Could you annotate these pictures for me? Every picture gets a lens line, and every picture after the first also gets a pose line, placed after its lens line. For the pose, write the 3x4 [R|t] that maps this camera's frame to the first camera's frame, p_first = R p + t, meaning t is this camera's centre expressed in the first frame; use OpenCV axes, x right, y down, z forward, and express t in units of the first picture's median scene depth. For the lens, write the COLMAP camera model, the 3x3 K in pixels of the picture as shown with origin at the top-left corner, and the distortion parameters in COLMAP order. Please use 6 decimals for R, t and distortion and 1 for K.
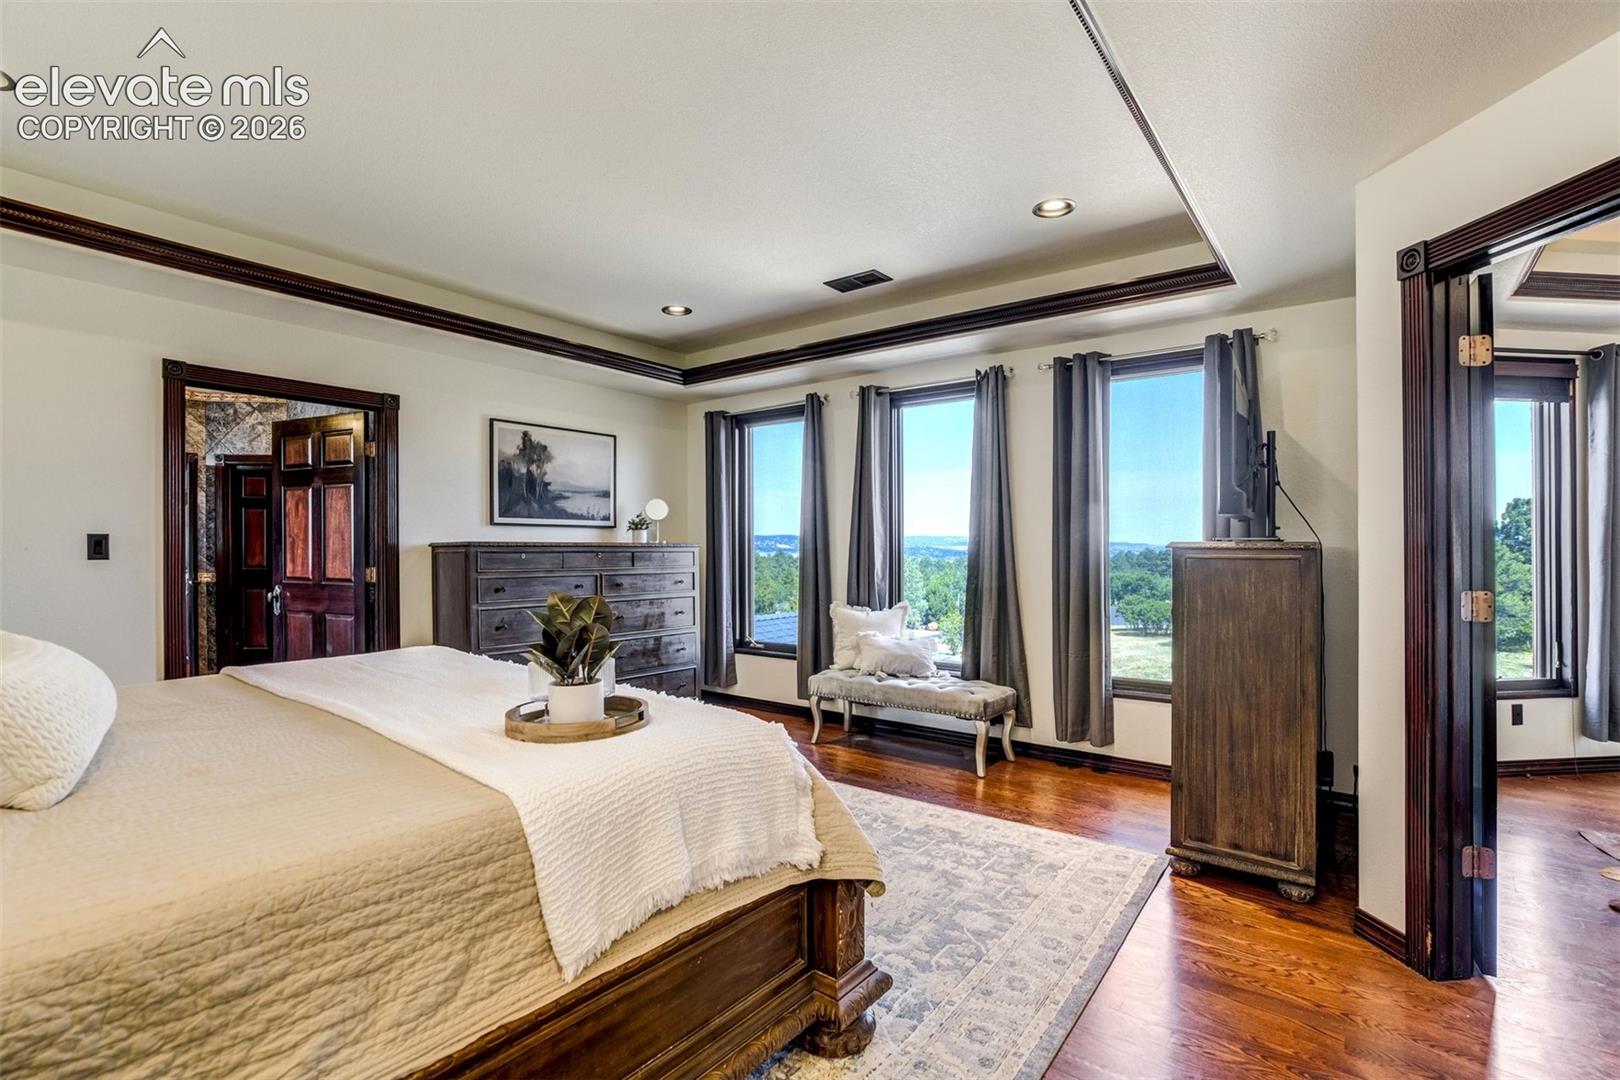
lens RADIAL K [[754.9, 0, 810.0], [0, 754.9, 540.0], [0, 0, 1]] dist [-0.000570, 0.000273]
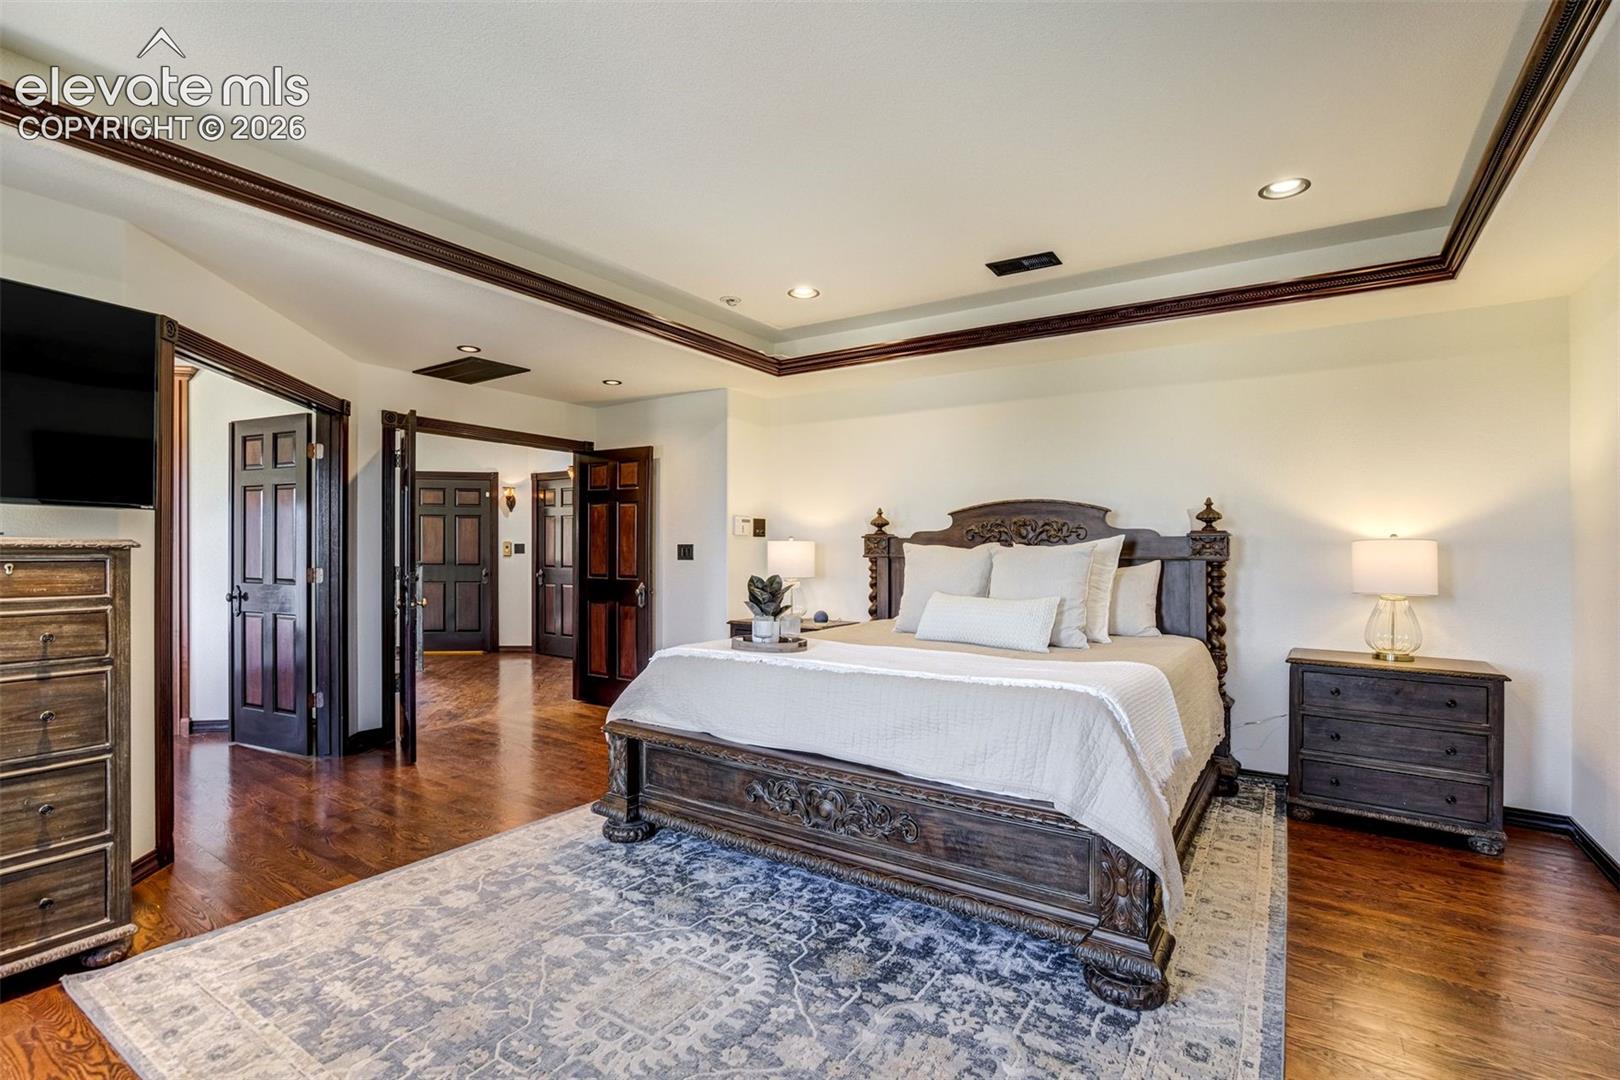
lens RADIAL K [[754.9, 0, 810.0], [0, 754.9, 540.0], [0, 0, 1]] dist [-0.000570, 0.000273]
pose [[-0.998263, -0.000445, -0.058915, -0.186308], [0.000201, 0.999940, -0.010954, 0.011935], [0.058917, -0.010947, -0.998203, 1.856607]]
